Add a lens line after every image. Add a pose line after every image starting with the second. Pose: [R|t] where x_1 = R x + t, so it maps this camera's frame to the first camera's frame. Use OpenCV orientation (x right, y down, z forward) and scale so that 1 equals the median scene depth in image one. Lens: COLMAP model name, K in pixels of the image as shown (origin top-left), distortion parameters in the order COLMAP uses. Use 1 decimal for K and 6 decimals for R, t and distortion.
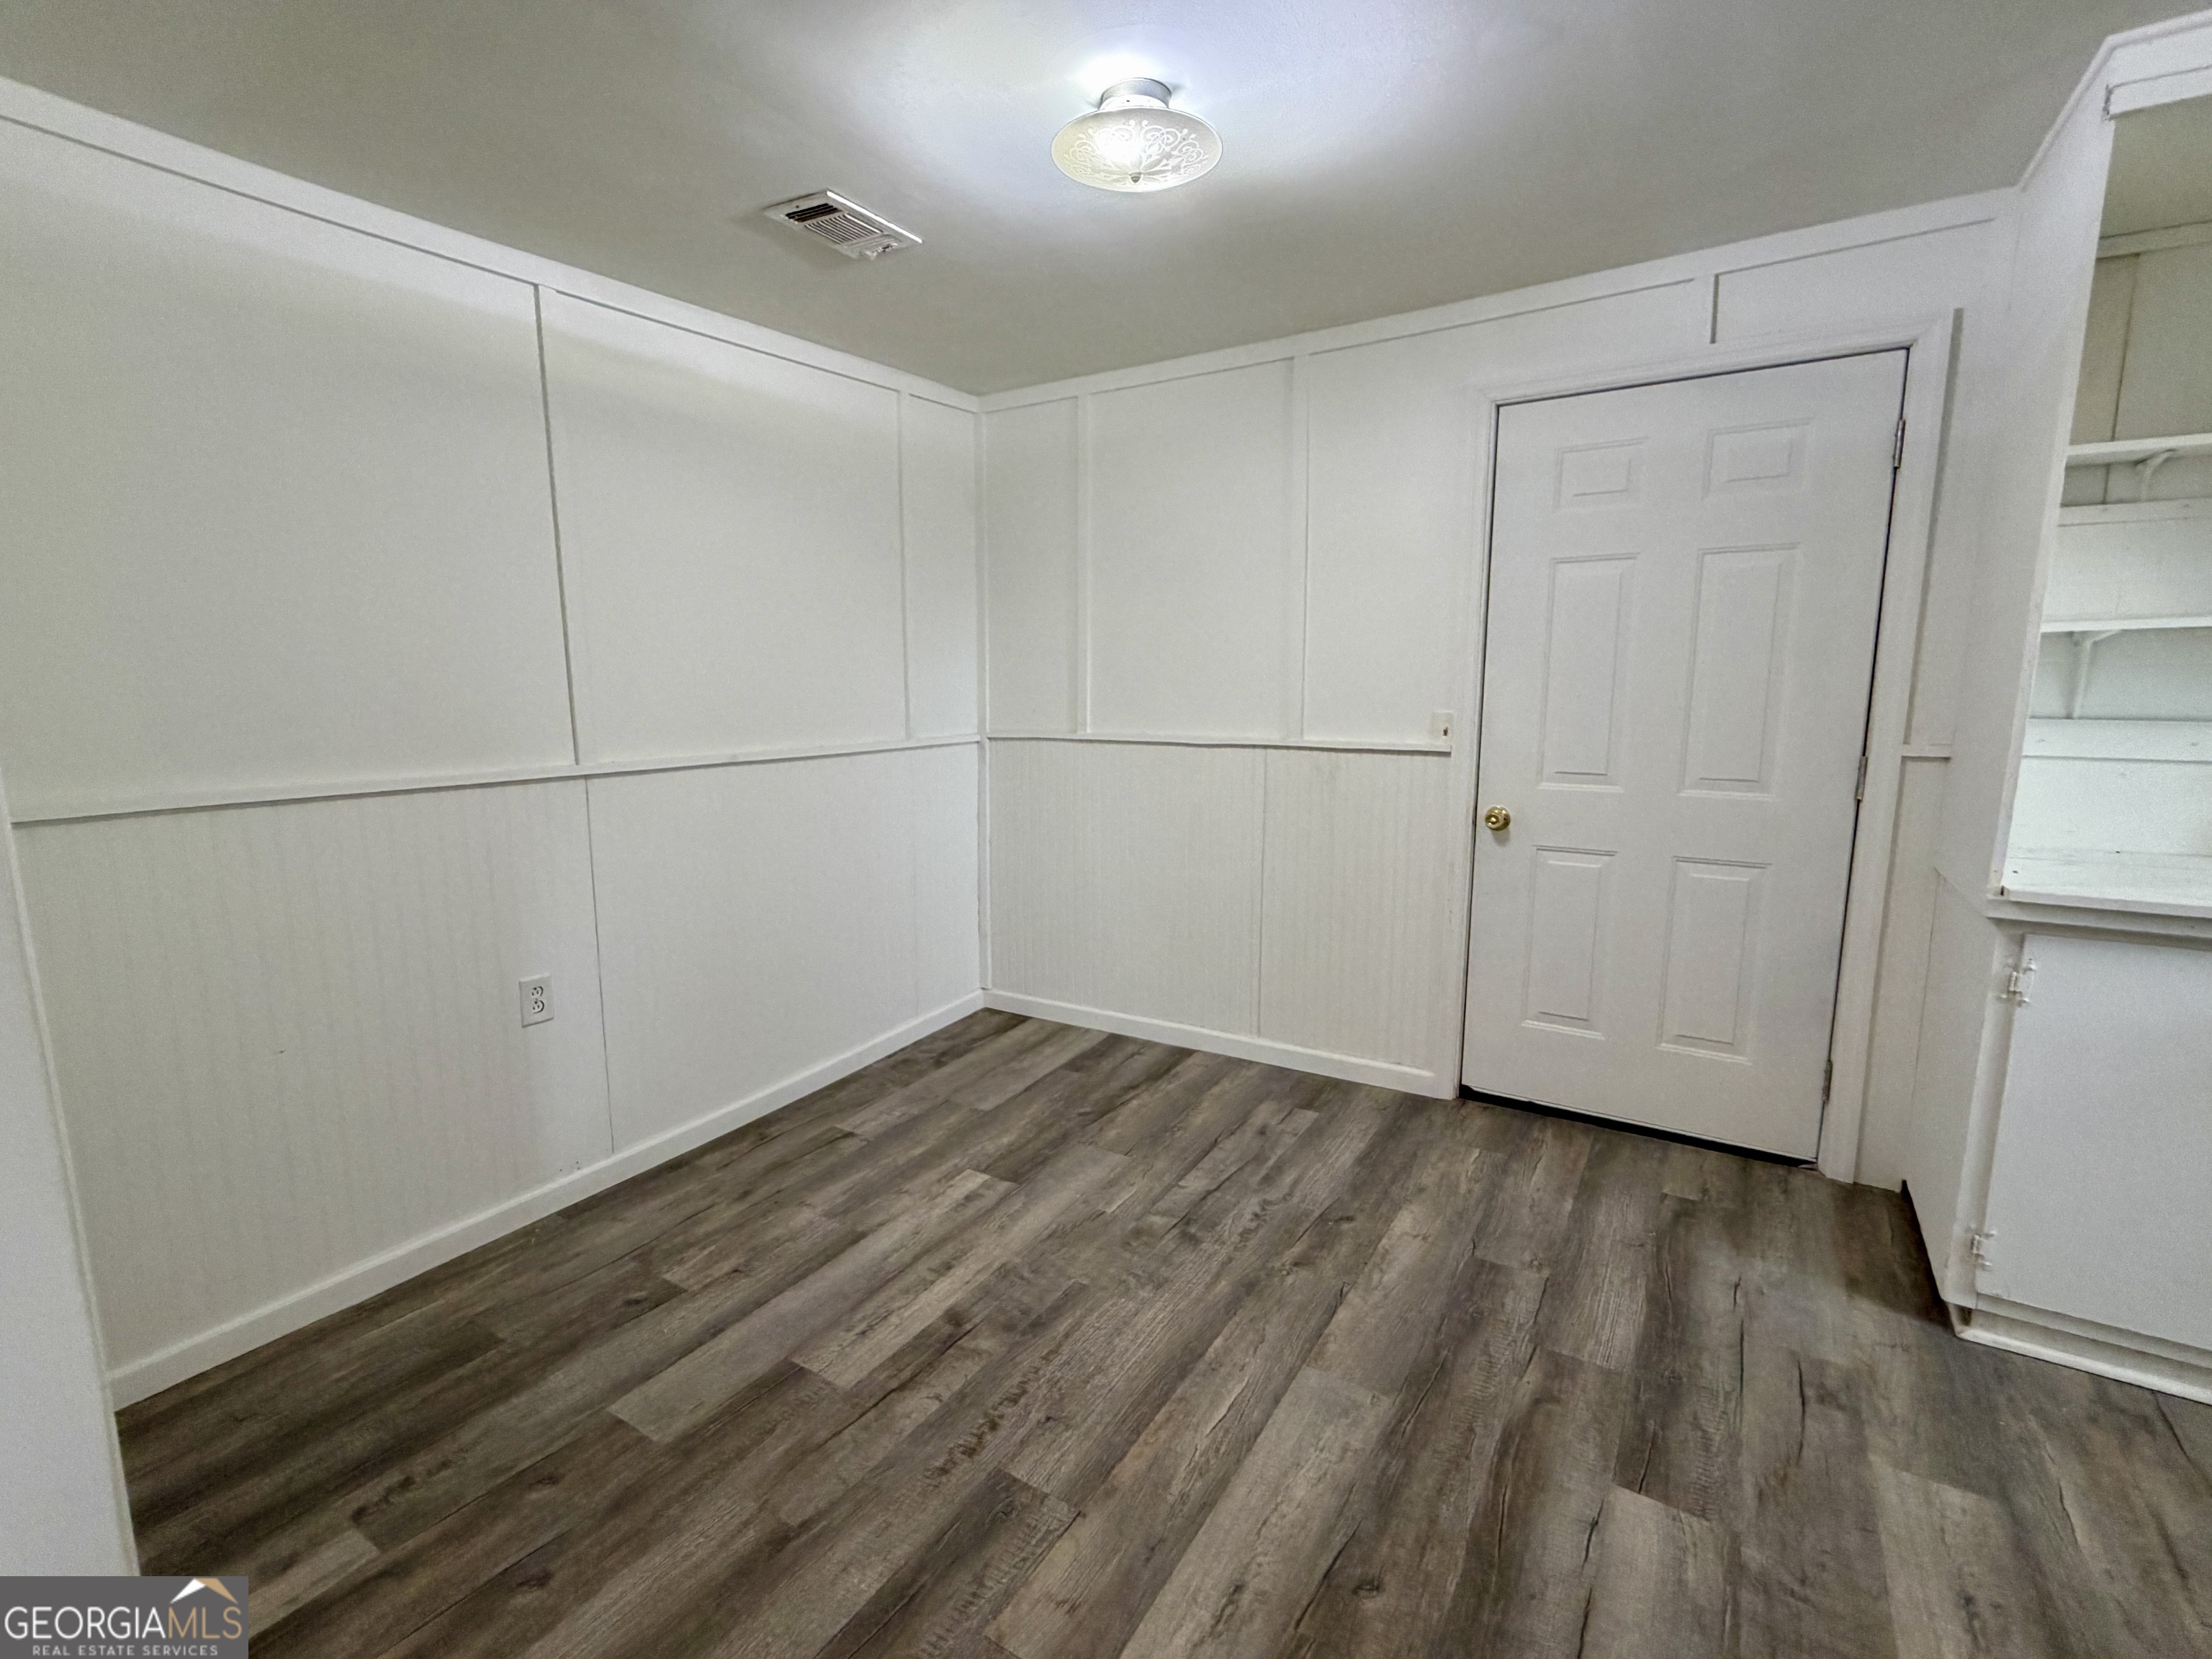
lens RADIAL K [[993.3, 0, 1109.5], [0, 993.3, 827.2], [0, 0, 1]] dist [0.002306, -0.001129]
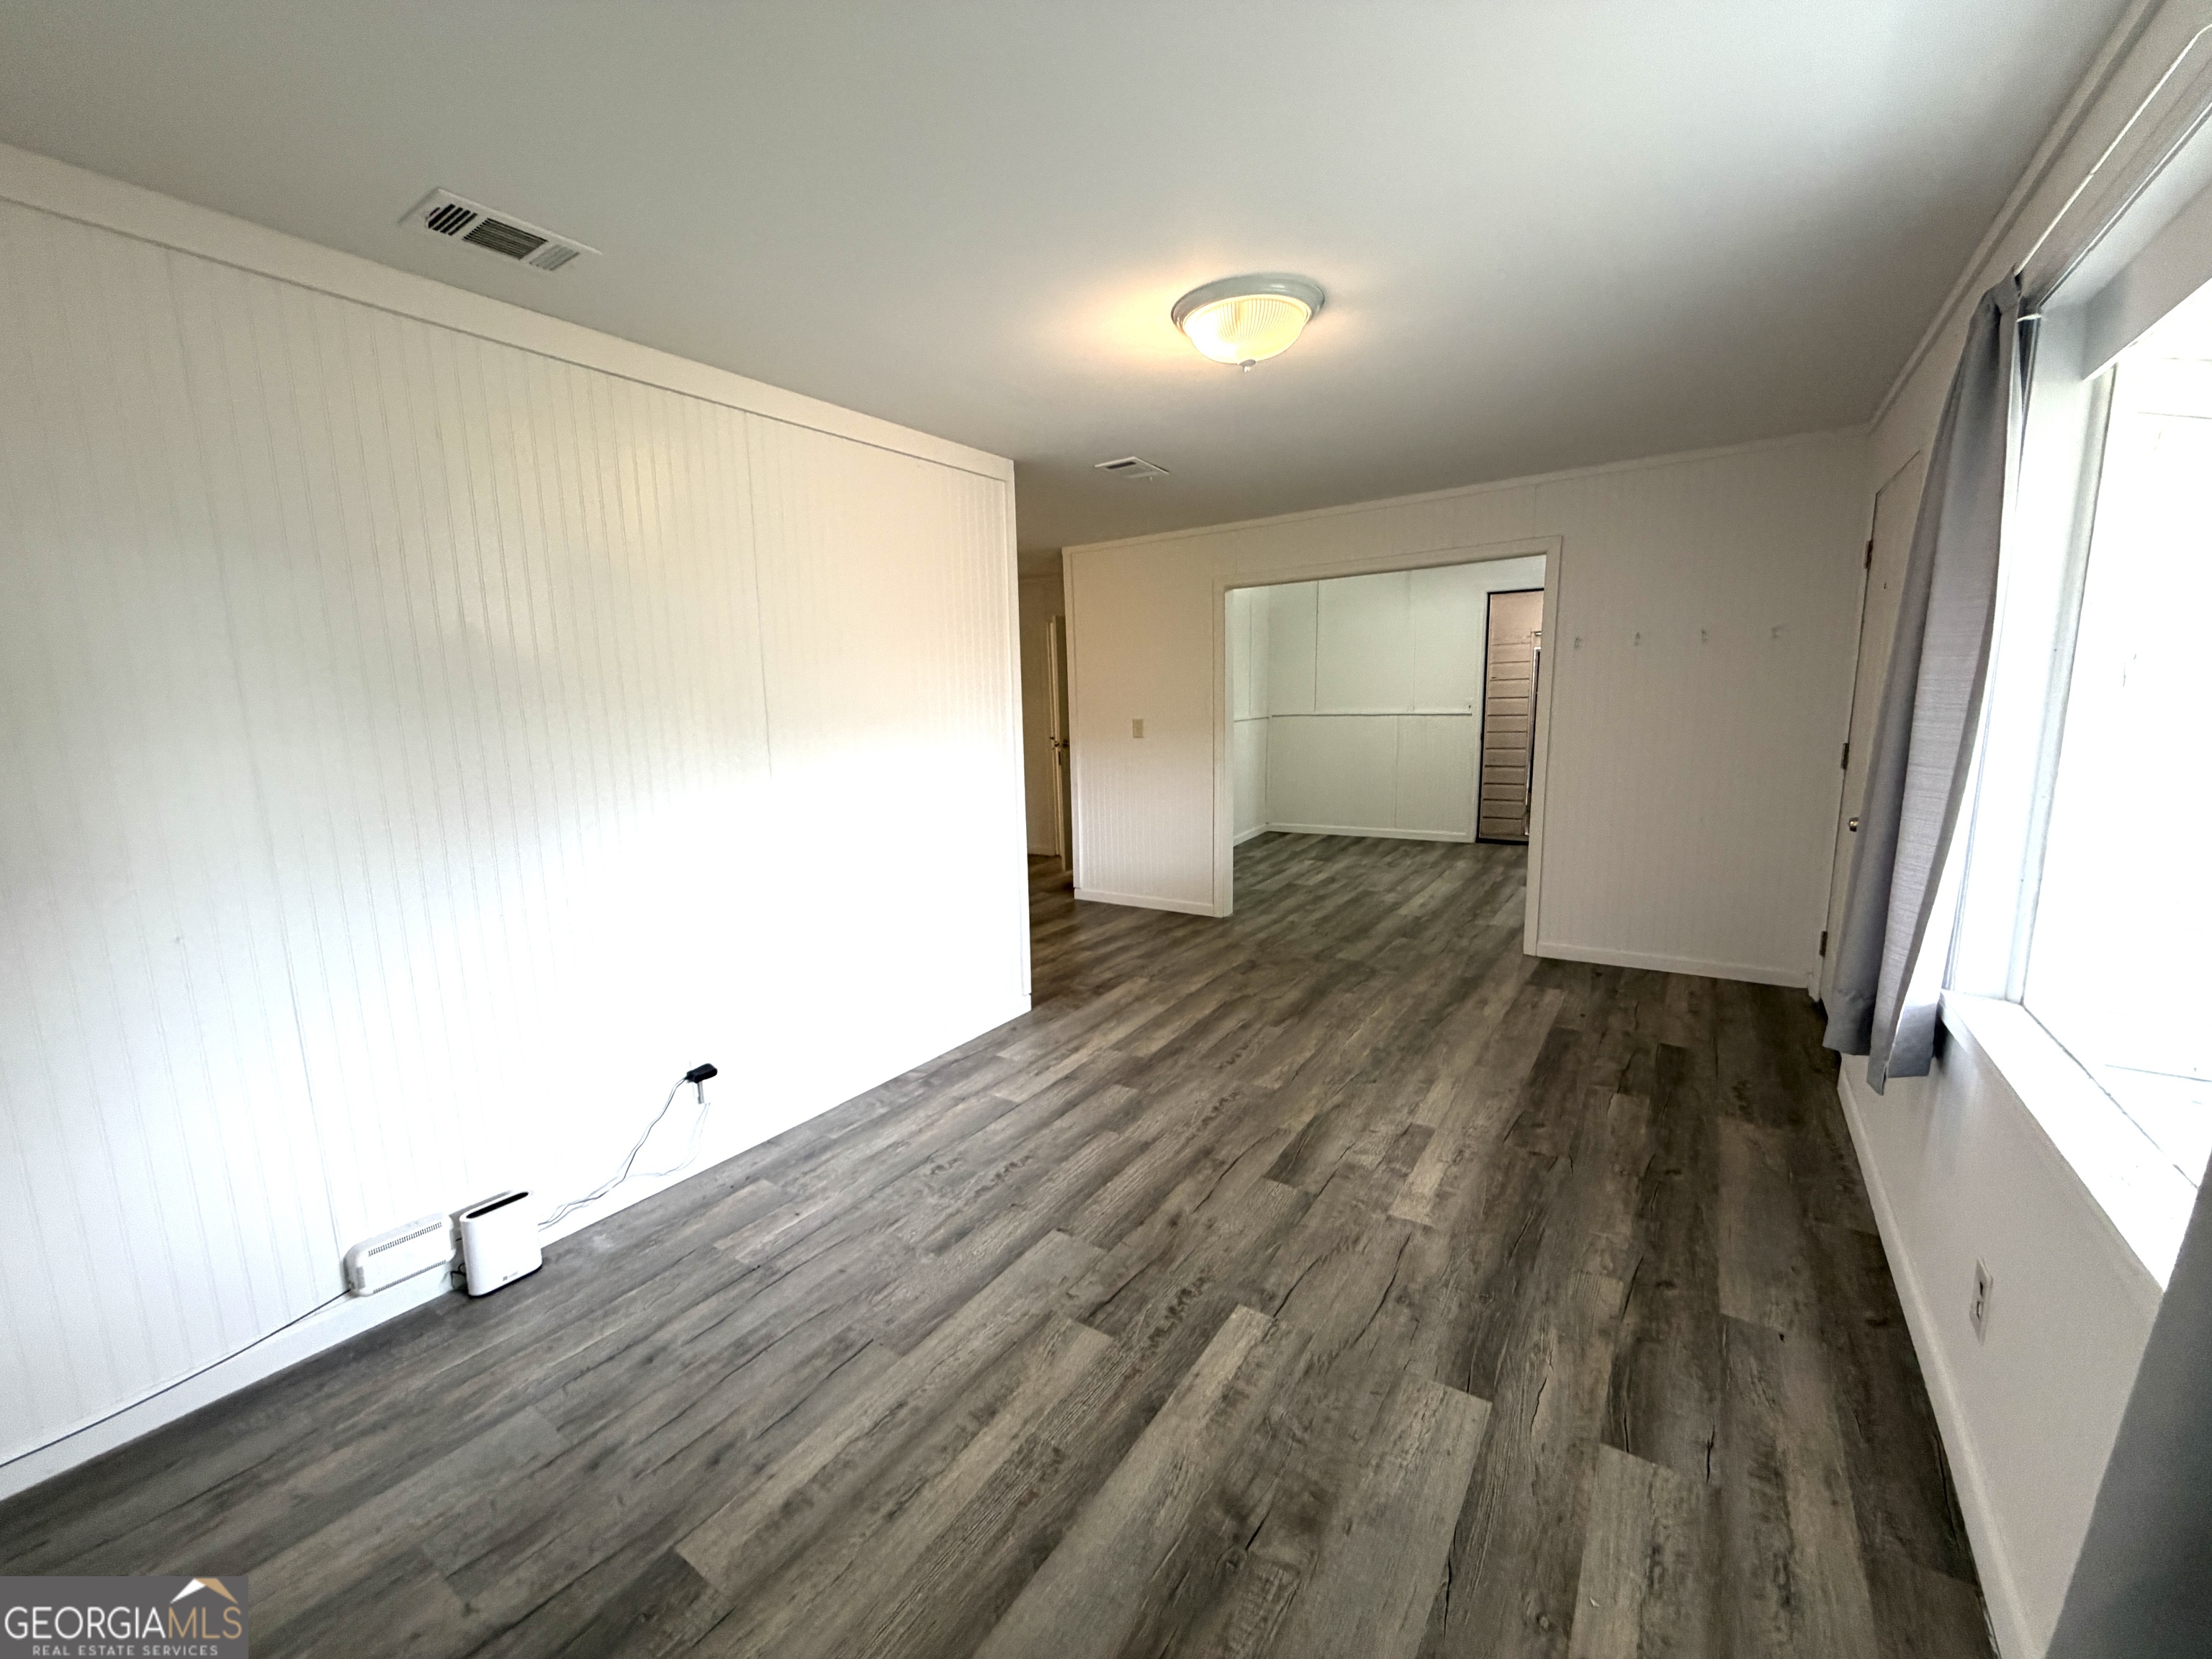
lens RADIAL K [[872.4, 0, 1103.5], [0, 872.4, 827.7], [0, 0, 1]] dist [-0.000747, 0.000004]
pose [[0.999070, -0.016227, -0.039959, -0.728069], [0.016718, 0.999788, 0.011992, 0.242263], [0.039756, -0.012648, 0.999129, -1.817871]]
